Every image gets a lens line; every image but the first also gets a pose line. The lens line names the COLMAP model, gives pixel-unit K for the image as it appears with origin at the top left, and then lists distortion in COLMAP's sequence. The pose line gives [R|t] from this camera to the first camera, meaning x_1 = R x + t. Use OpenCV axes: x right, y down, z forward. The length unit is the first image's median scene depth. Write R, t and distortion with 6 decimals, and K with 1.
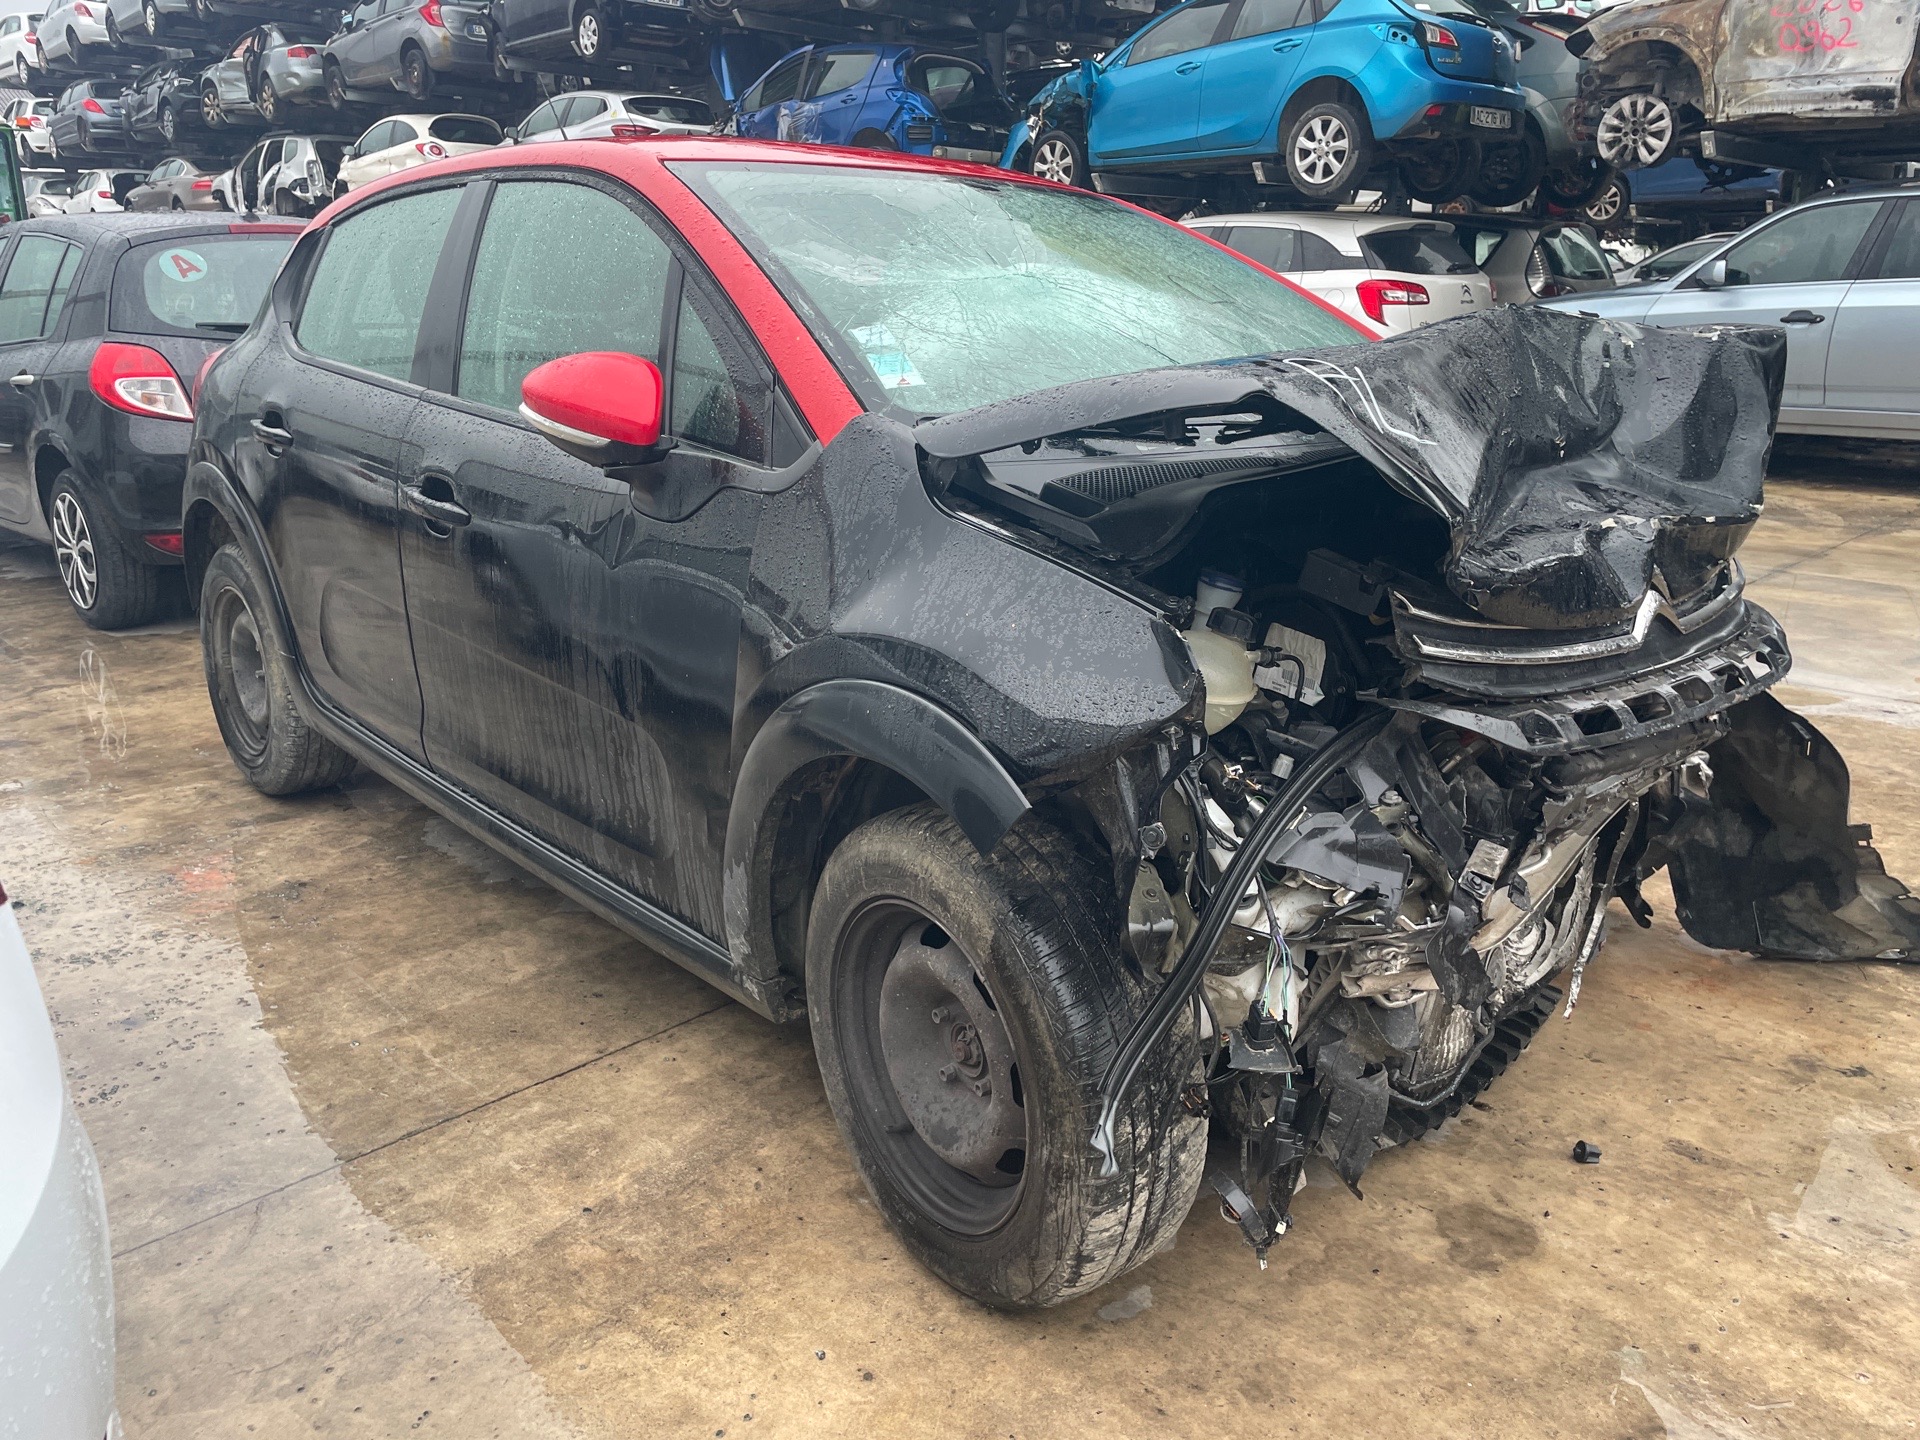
lens RADIAL K [[1444.0, 0, 957.2], [0, 1444.0, 711.3], [0, 0, 1]] dist [0.085199, -0.113410]
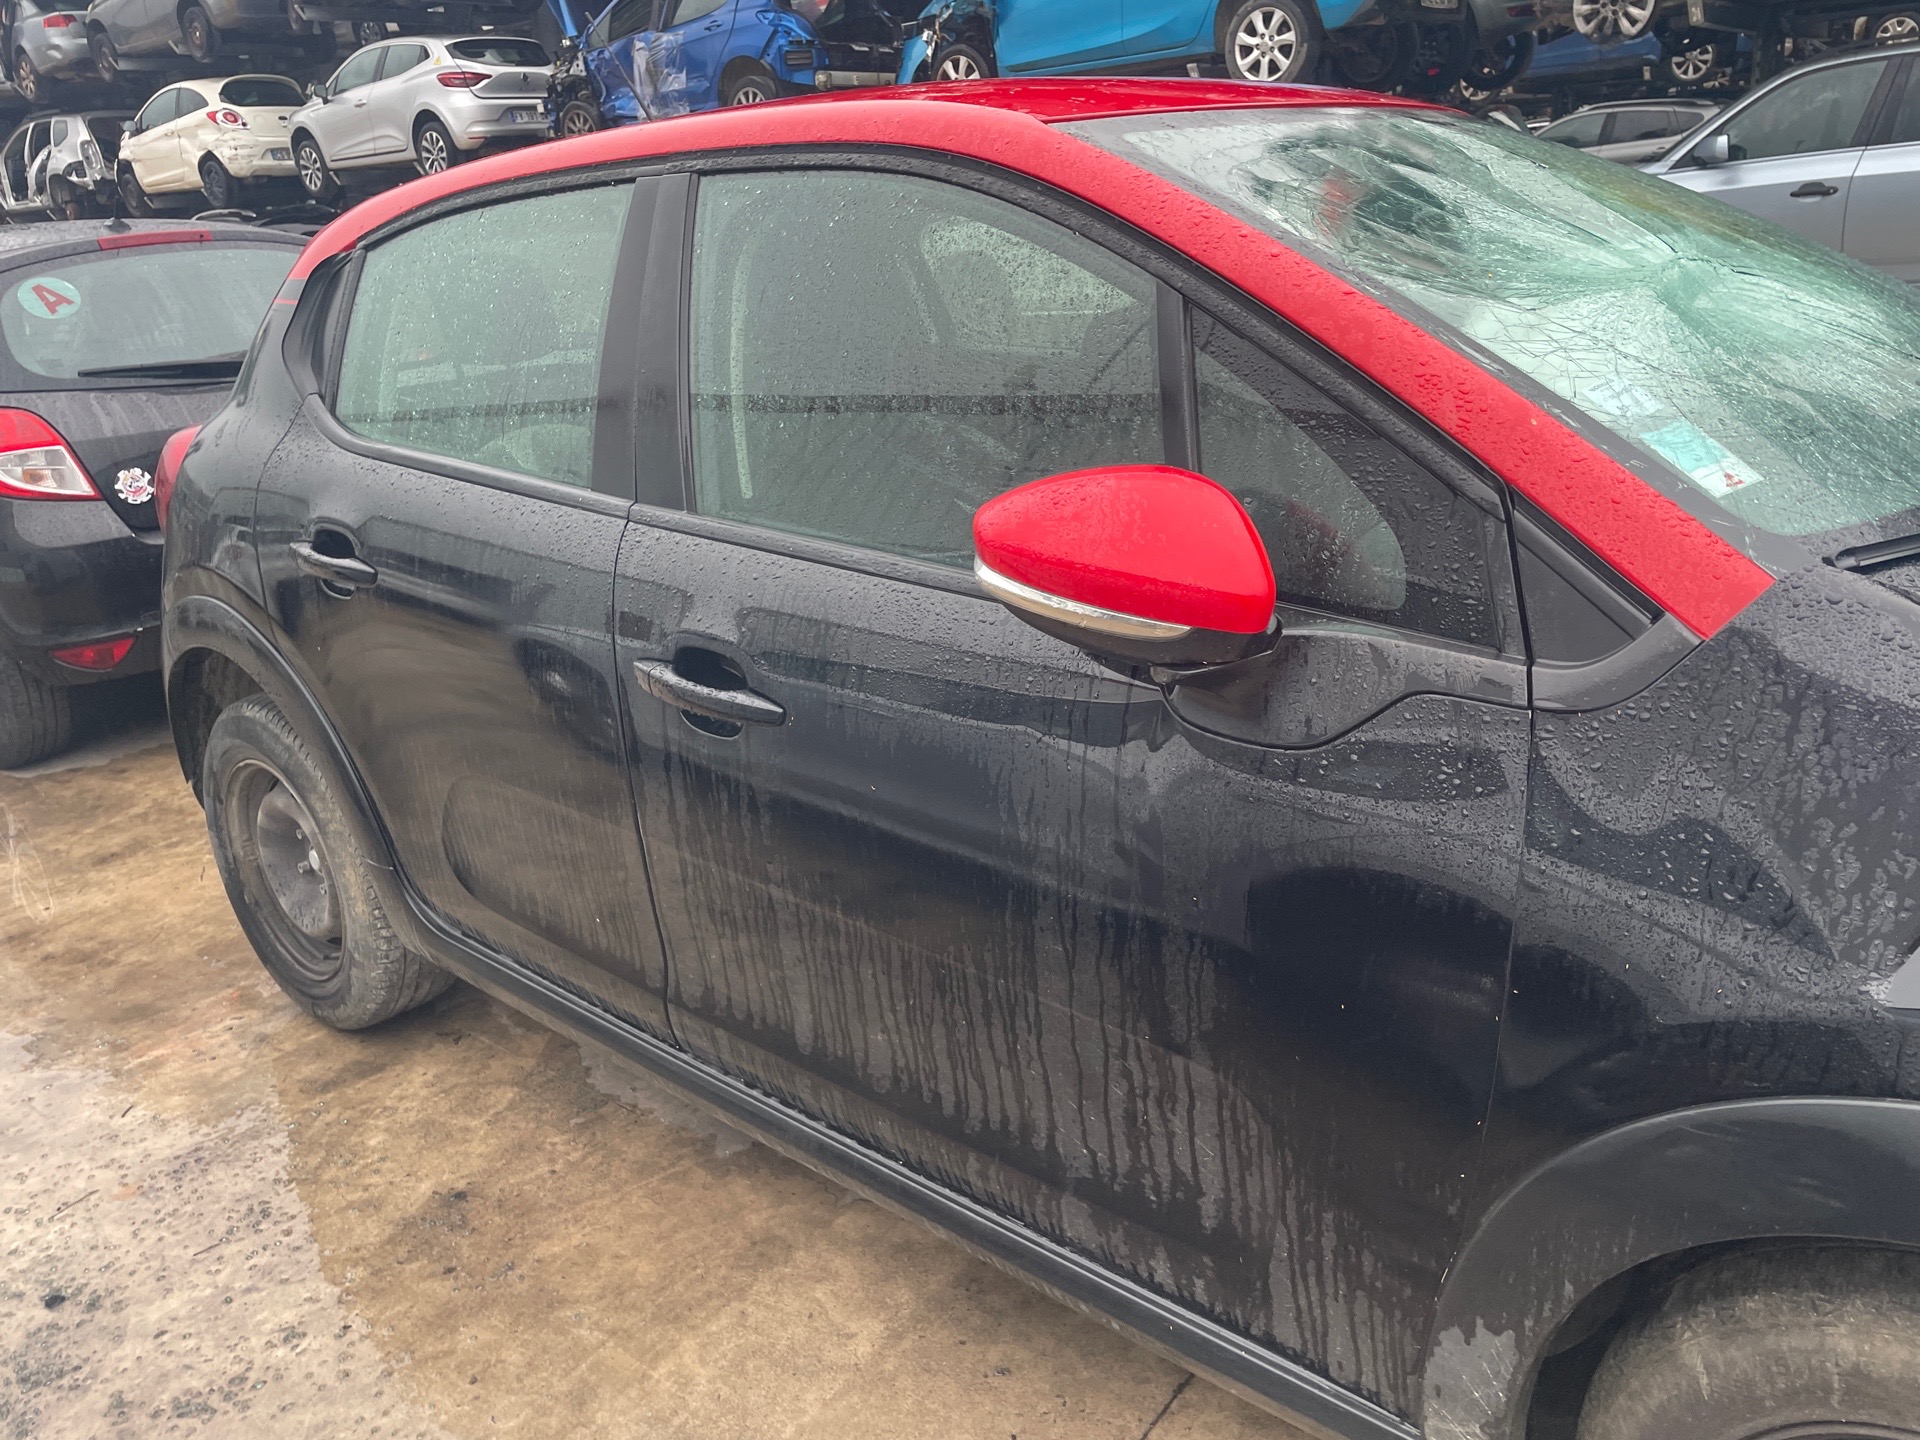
lens RADIAL K [[1446.8, 0, 967.1], [0, 1446.8, 709.3], [0, 0, 1]] dist [0.081667, -0.107289]
pose [[0.988697, -0.114795, 0.096437, -0.233994], [0.110208, 0.992566, 0.051638, -0.117697], [-0.101648, -0.040427, 0.993999, 0.266525]]
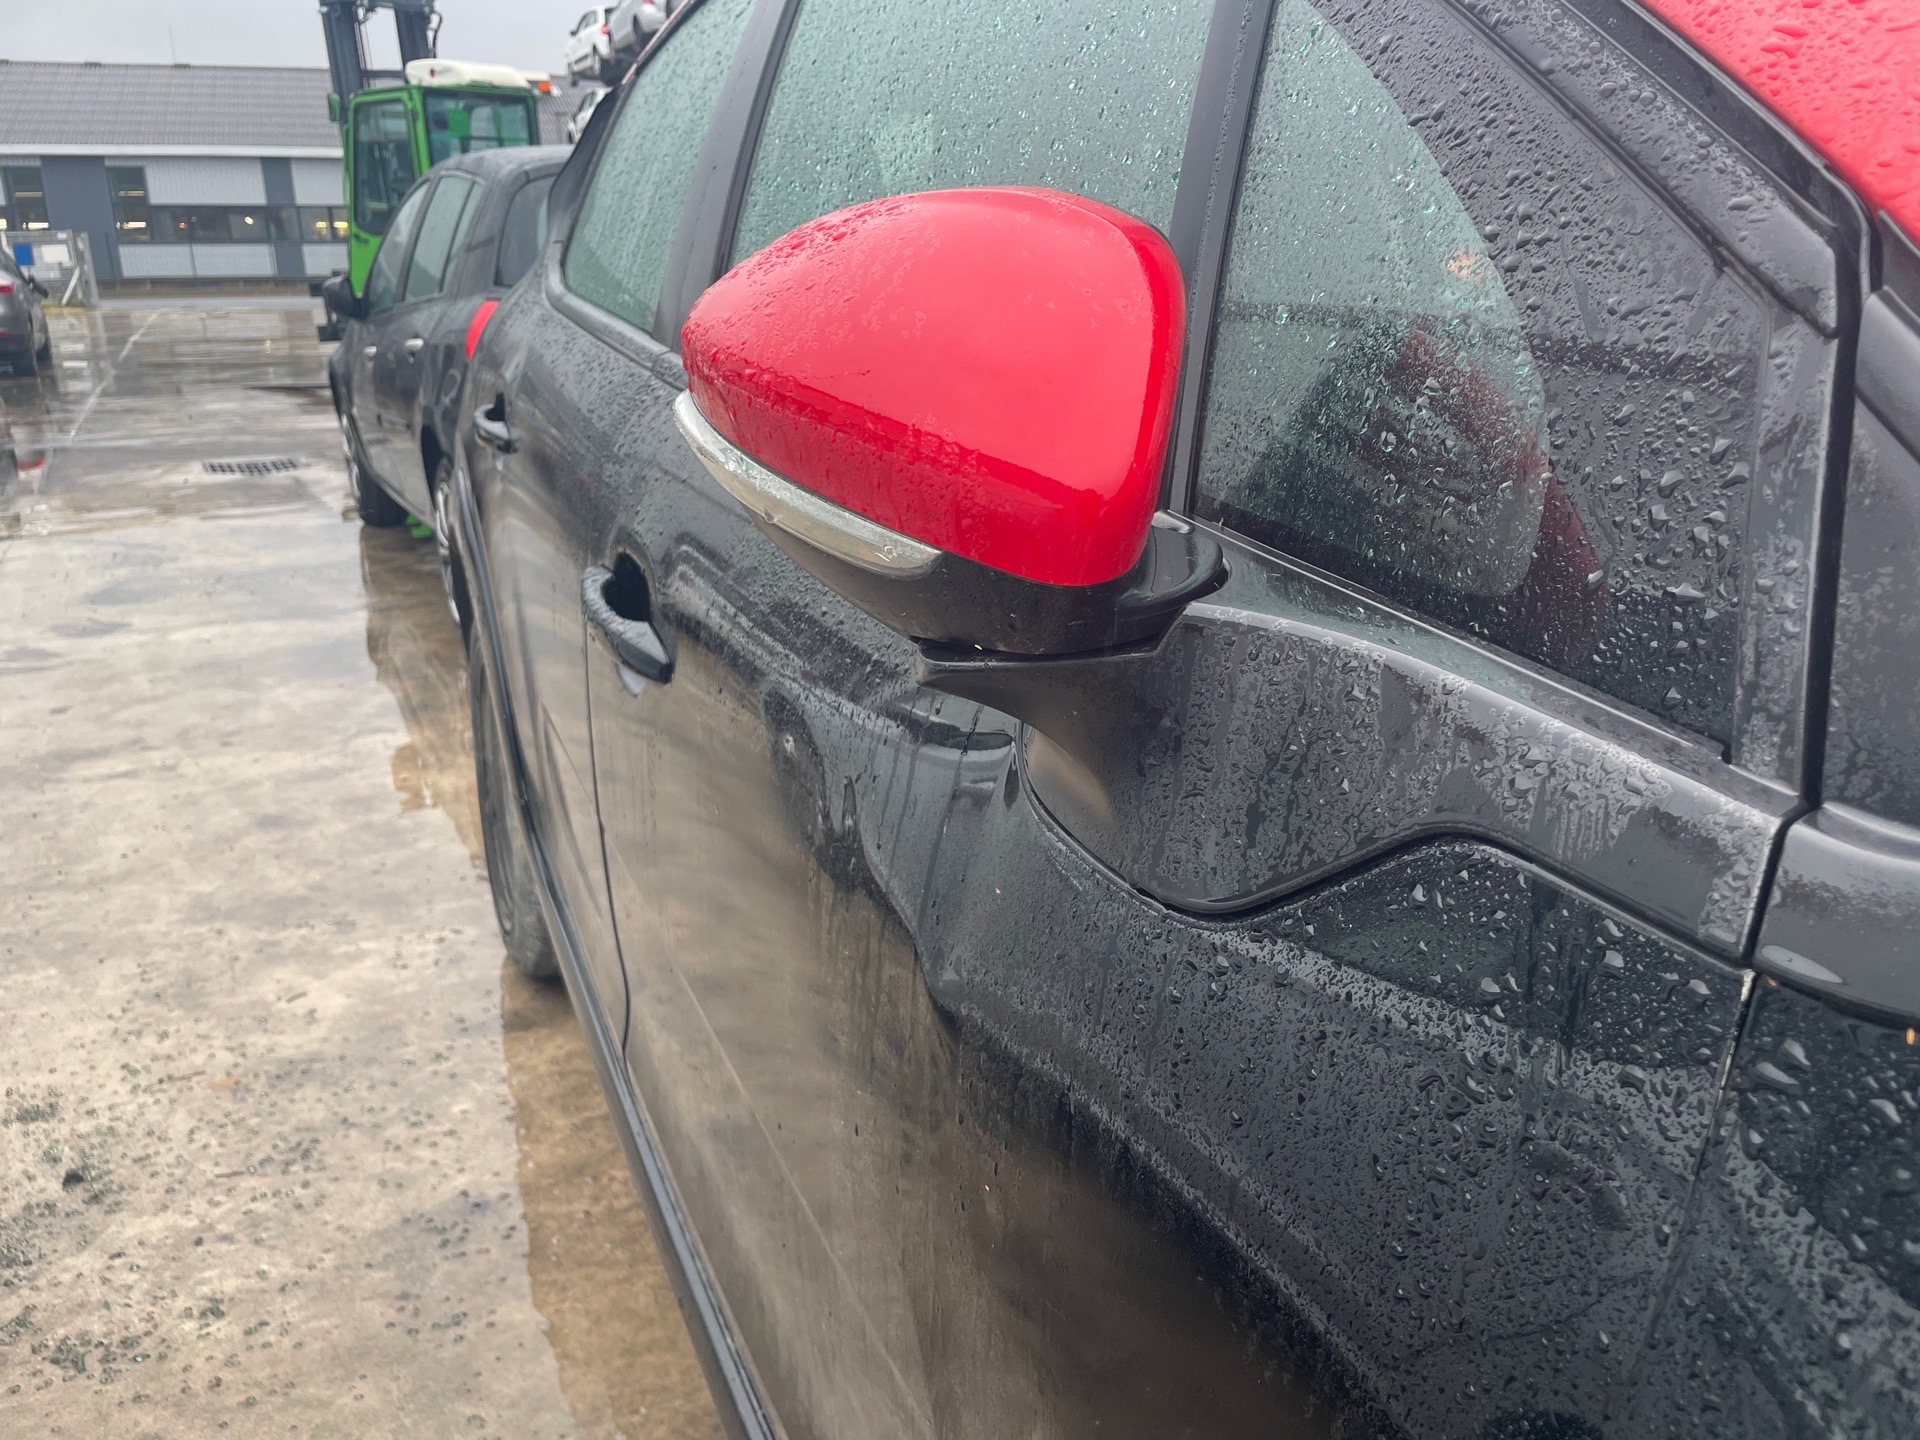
lens RADIAL K [[1456.7, 0, 971.7], [0, 1456.7, 732.9], [0, 0, 1]] dist [0.074505, -0.100662]
pose [[0.949789, 0.089688, -0.299762, -0.098071], [-0.082697, 0.995926, 0.035957, -0.101067], [0.301765, -0.009362, 0.953336, 0.474436]]
